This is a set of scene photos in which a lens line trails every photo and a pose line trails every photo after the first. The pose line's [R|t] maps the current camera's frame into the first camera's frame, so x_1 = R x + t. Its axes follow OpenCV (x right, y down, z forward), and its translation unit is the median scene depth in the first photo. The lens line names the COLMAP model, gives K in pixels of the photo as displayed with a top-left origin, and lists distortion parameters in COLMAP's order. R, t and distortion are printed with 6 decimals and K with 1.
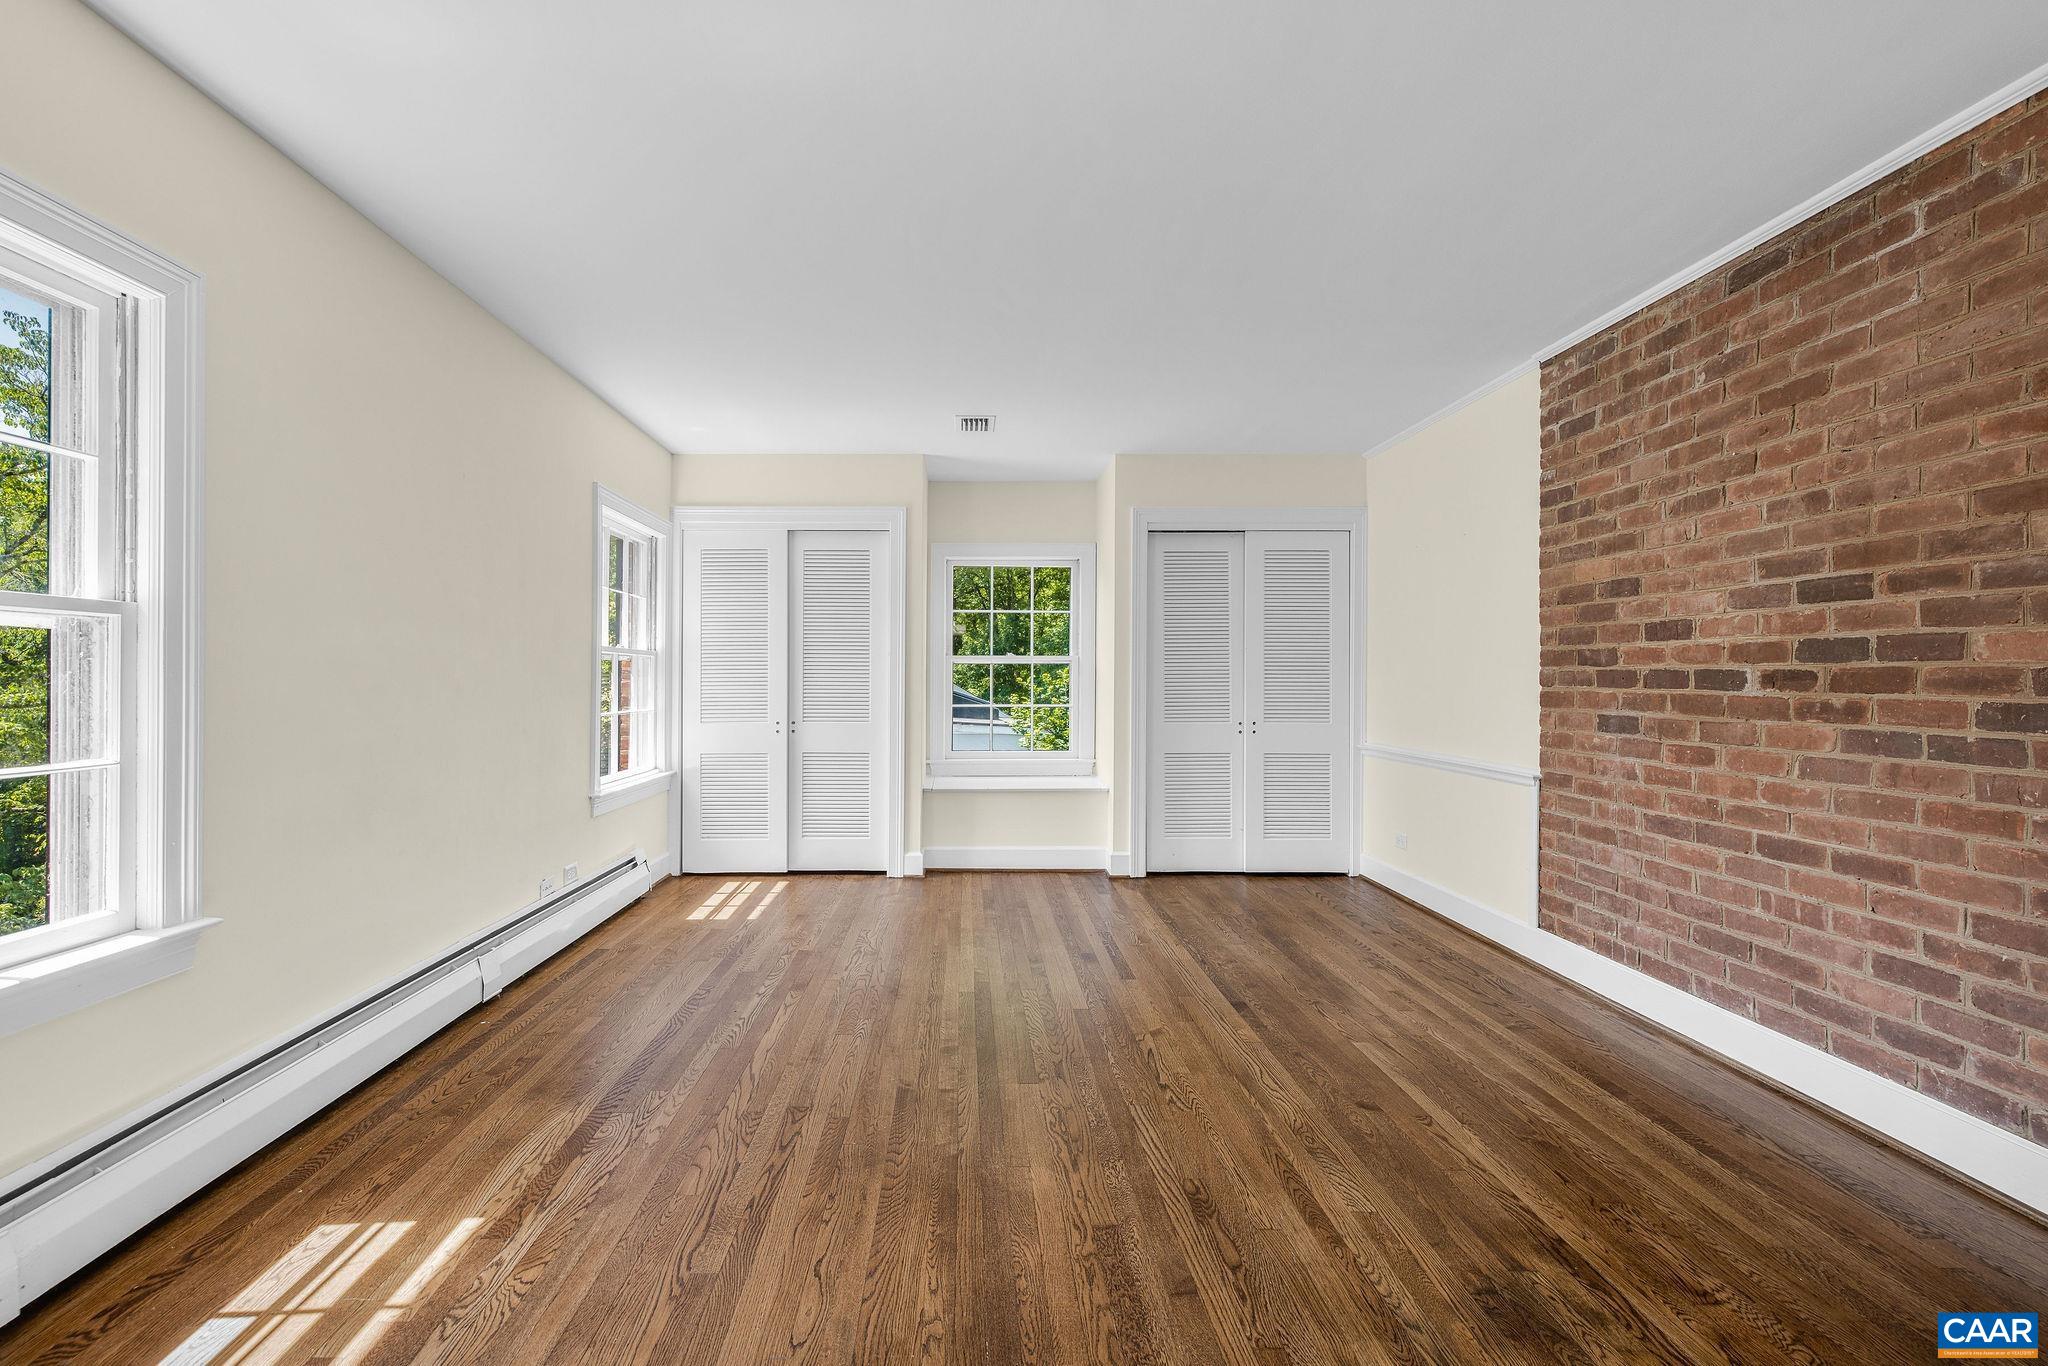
lens RADIAL K [[859.3, 0, 1017.7], [0, 859.3, 679.9], [0, 0, 1]] dist [0.001792, 0.000022]
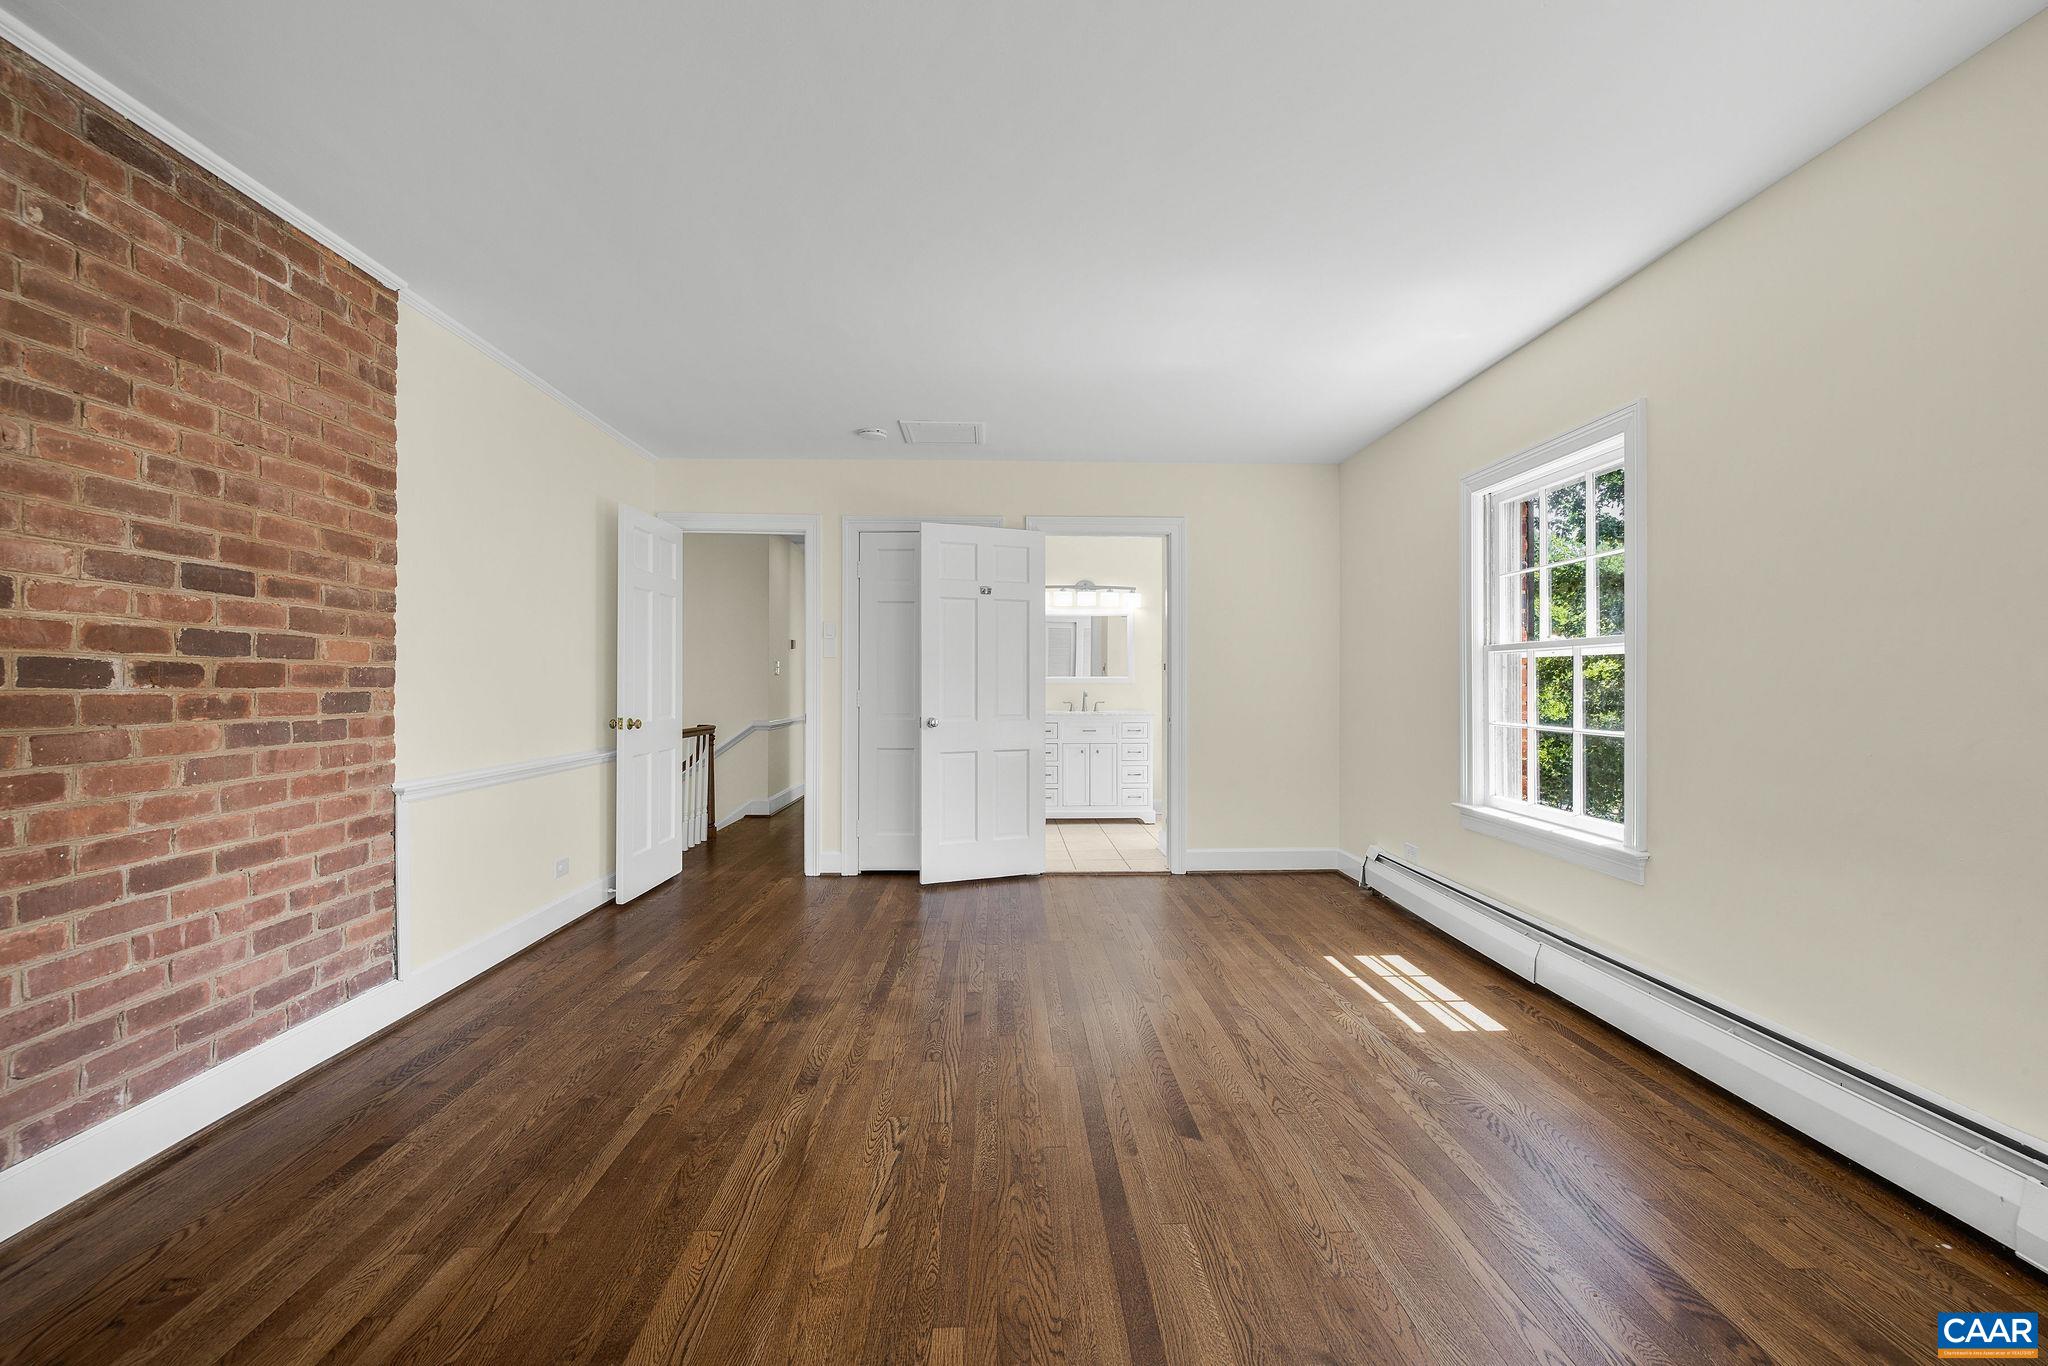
lens RADIAL K [[859.3, 0, 1017.7], [0, 859.3, 679.9], [0, 0, 1]] dist [0.001792, 0.000022]
pose [[-0.999263, -0.005797, 0.037941, 0.021000], [-0.005895, 0.999980, -0.002461, 0.003266], [-0.037926, -0.002683, -0.999277, 1.960434]]
